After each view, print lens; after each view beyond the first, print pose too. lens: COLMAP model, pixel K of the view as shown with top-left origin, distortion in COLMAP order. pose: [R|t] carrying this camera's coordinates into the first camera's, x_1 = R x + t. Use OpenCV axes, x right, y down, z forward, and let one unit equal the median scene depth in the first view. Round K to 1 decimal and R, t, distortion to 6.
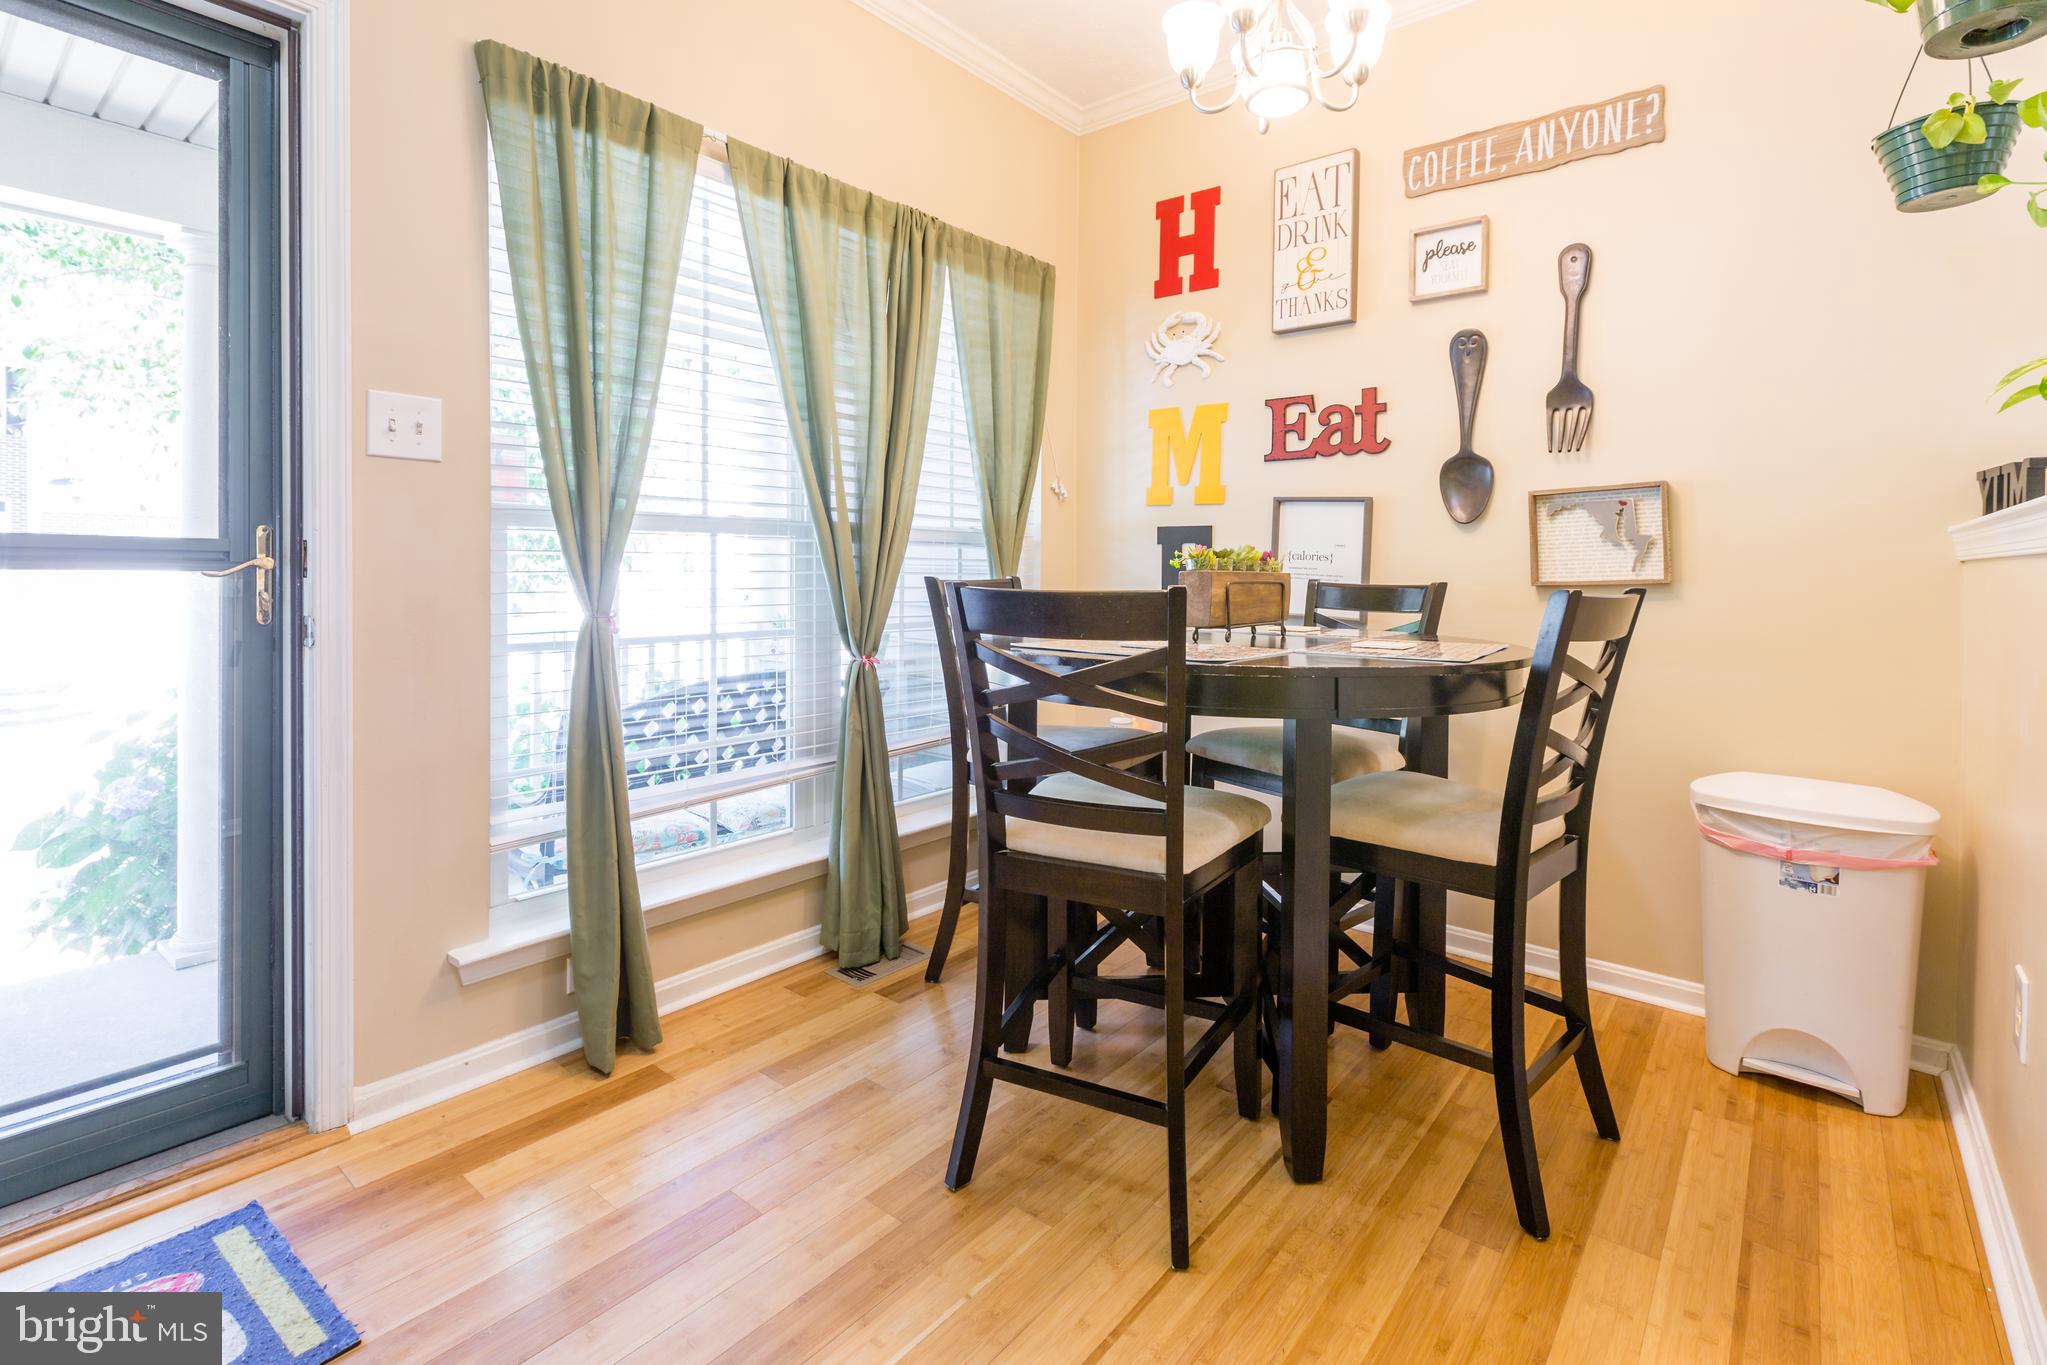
lens RADIAL K [[944.3, 0, 1017.1], [0, 944.3, 577.9], [0, 0, 1]] dist [0.000824, -0.000367]
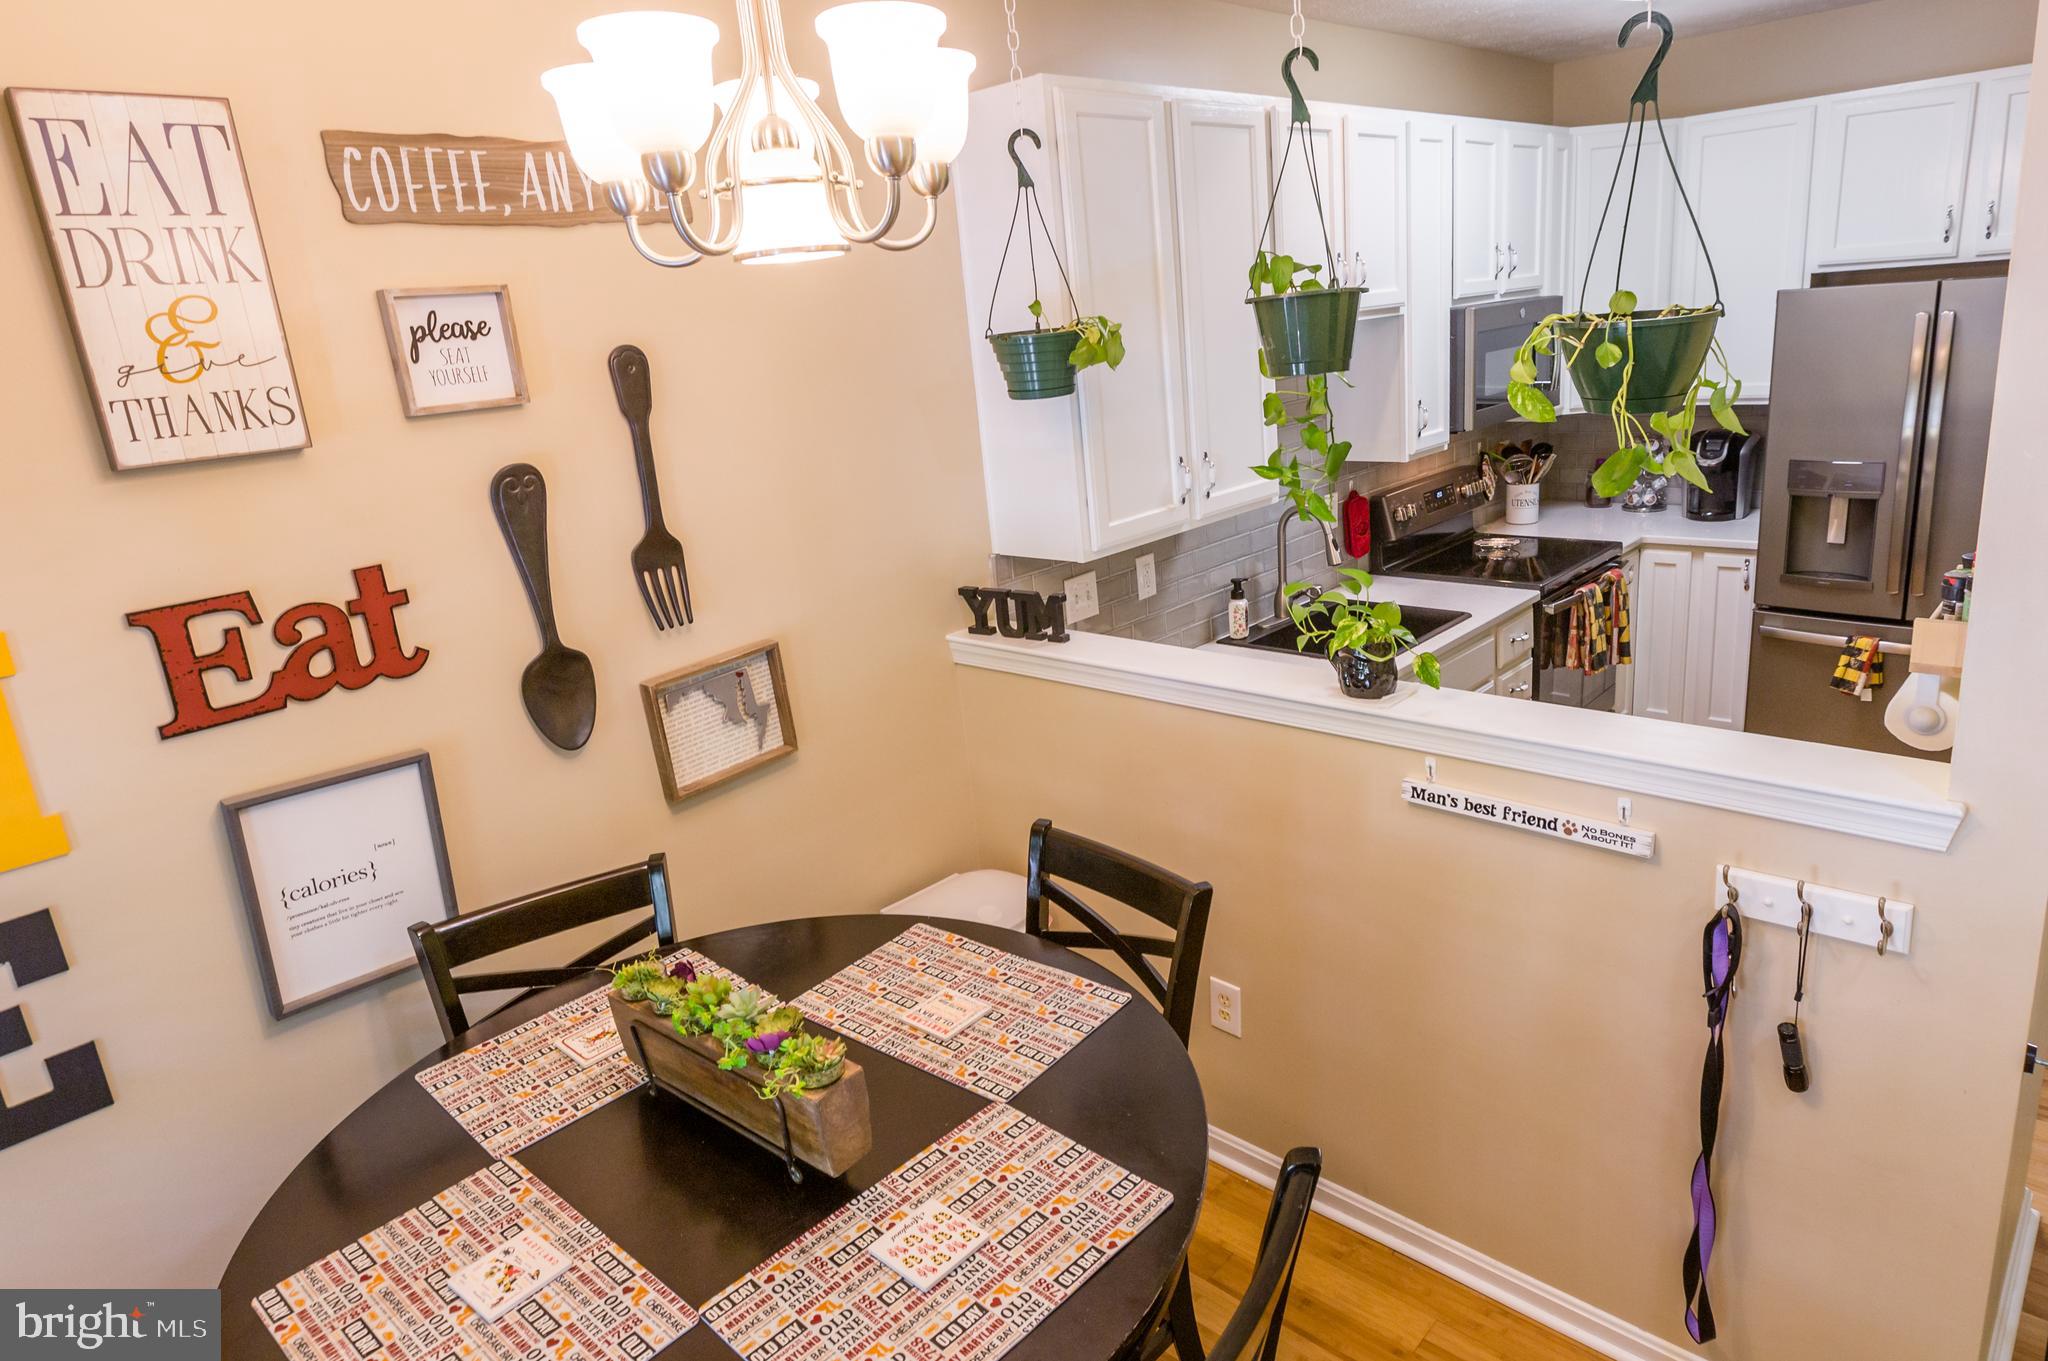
lens RADIAL K [[1233.0, 0, 1051.5], [0, 1233.0, 649.5], [0, 0, 1]] dist [0.005054, -0.000609]
pose [[0.049805, -0.281089, 0.958388, -0.319083], [0.099835, 0.956174, 0.275252, -0.315597], [-0.993757, 0.081971, 0.075685, 0.549319]]
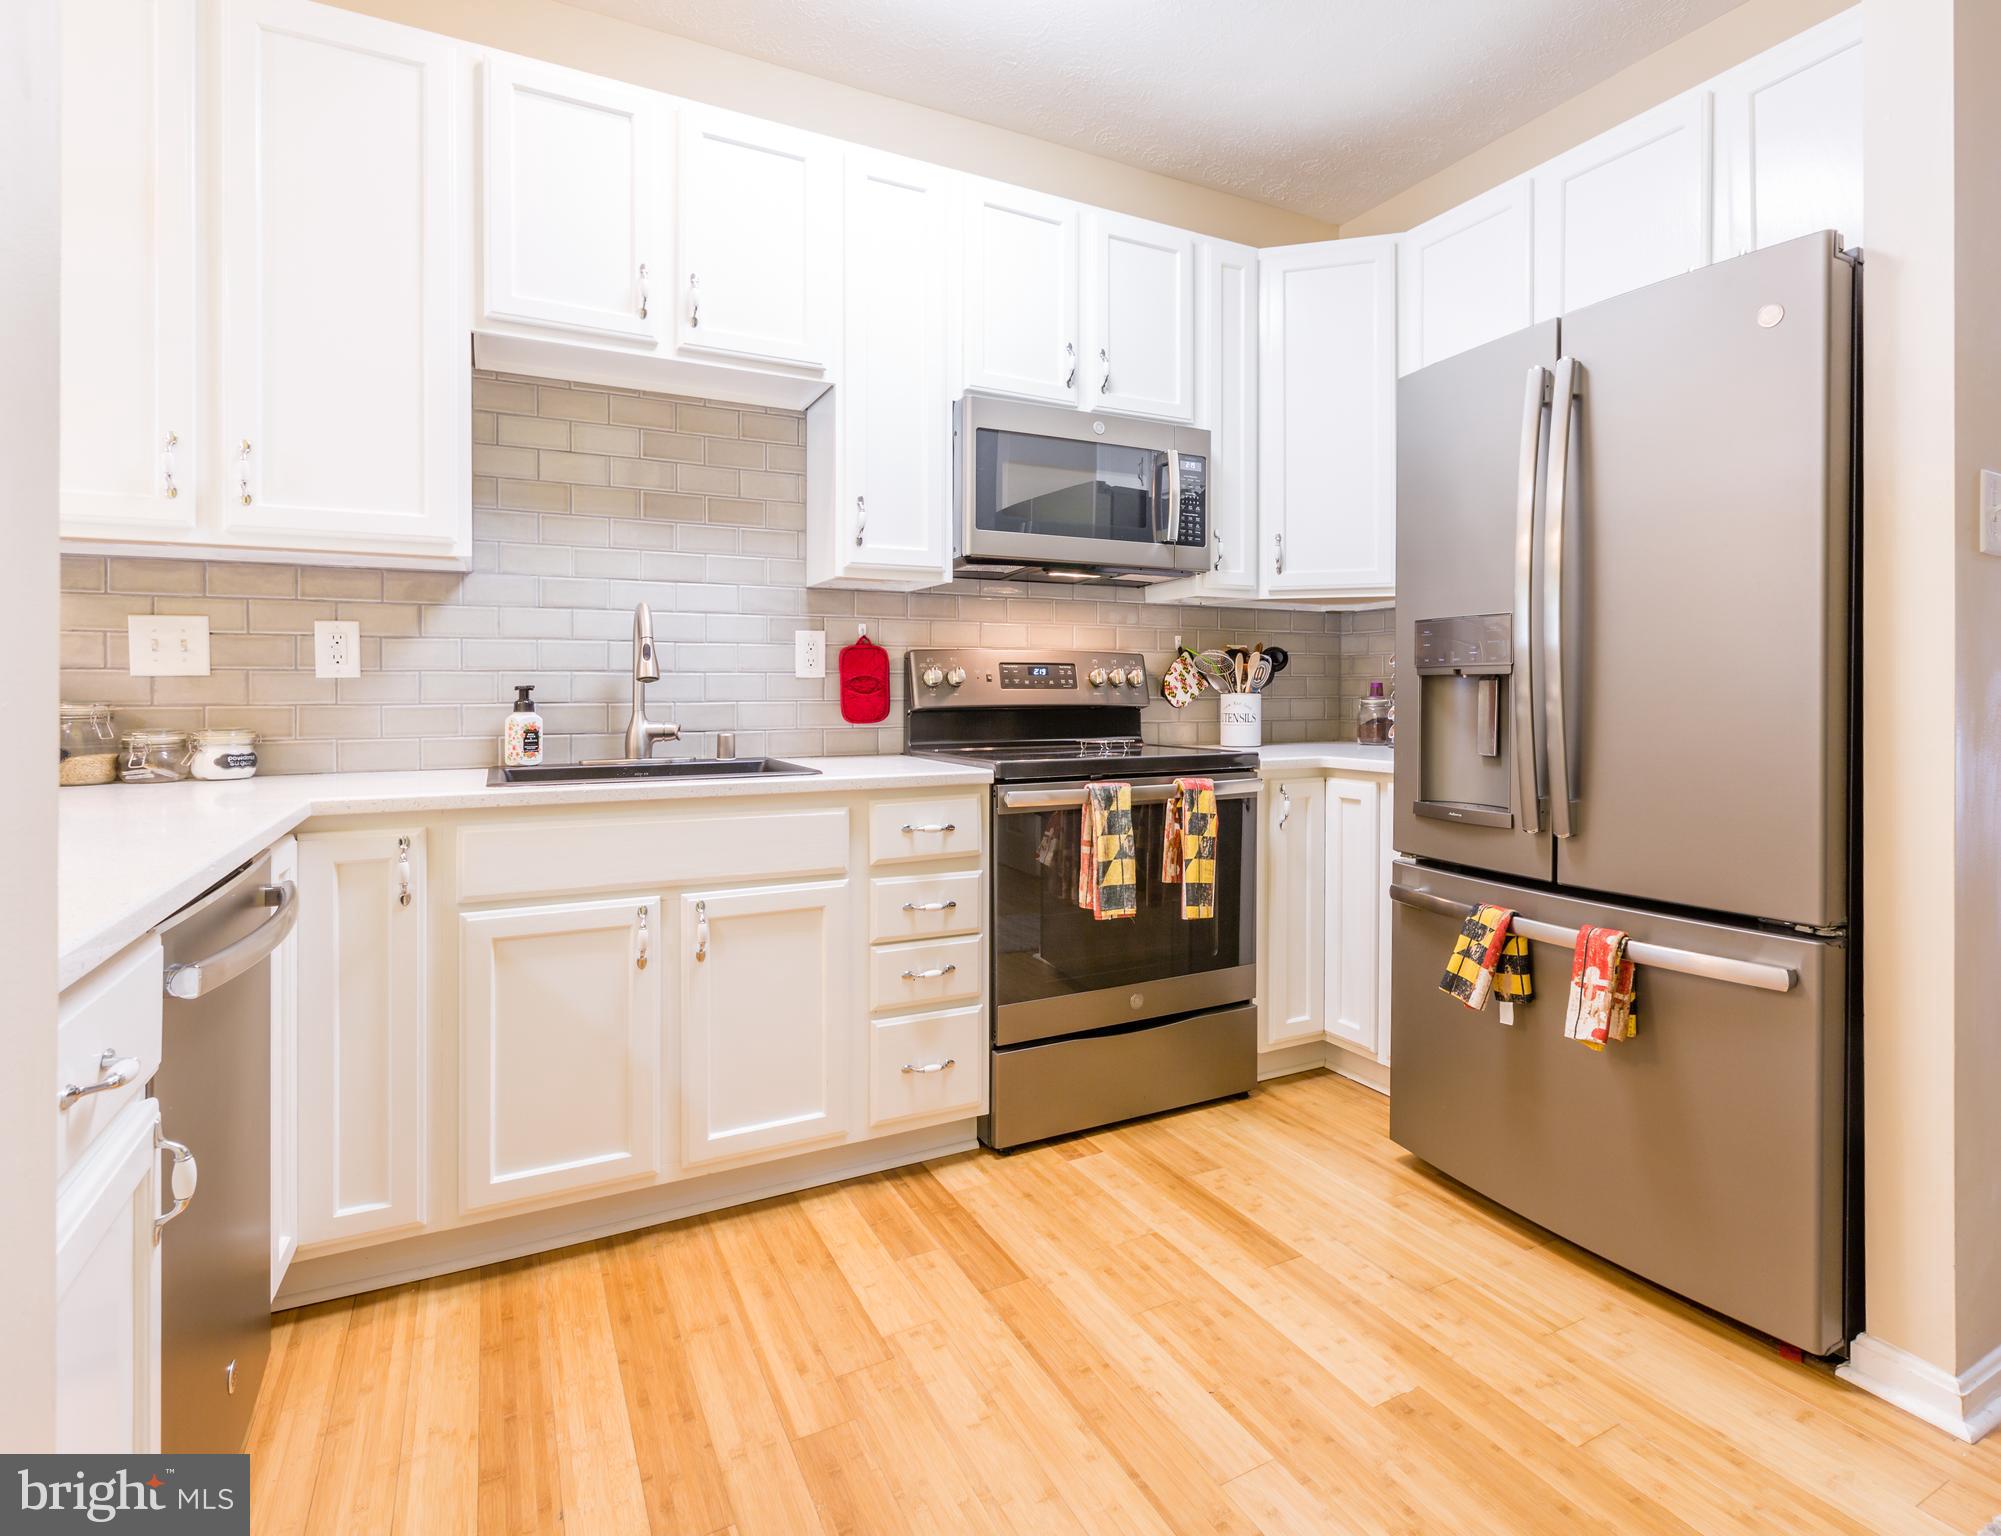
lens RADIAL K [[1069.4, 0, 1099.5], [0, 1069.4, 689.1], [0, 0, 1]] dist [0.000171, 0.001511]
pose [[0.345339, -0.006203, 0.938457, 0.345286], [0.018145, 0.999835, -0.000068, 0.012246], [-0.938303, 0.017052, 0.345395, -0.295160]]
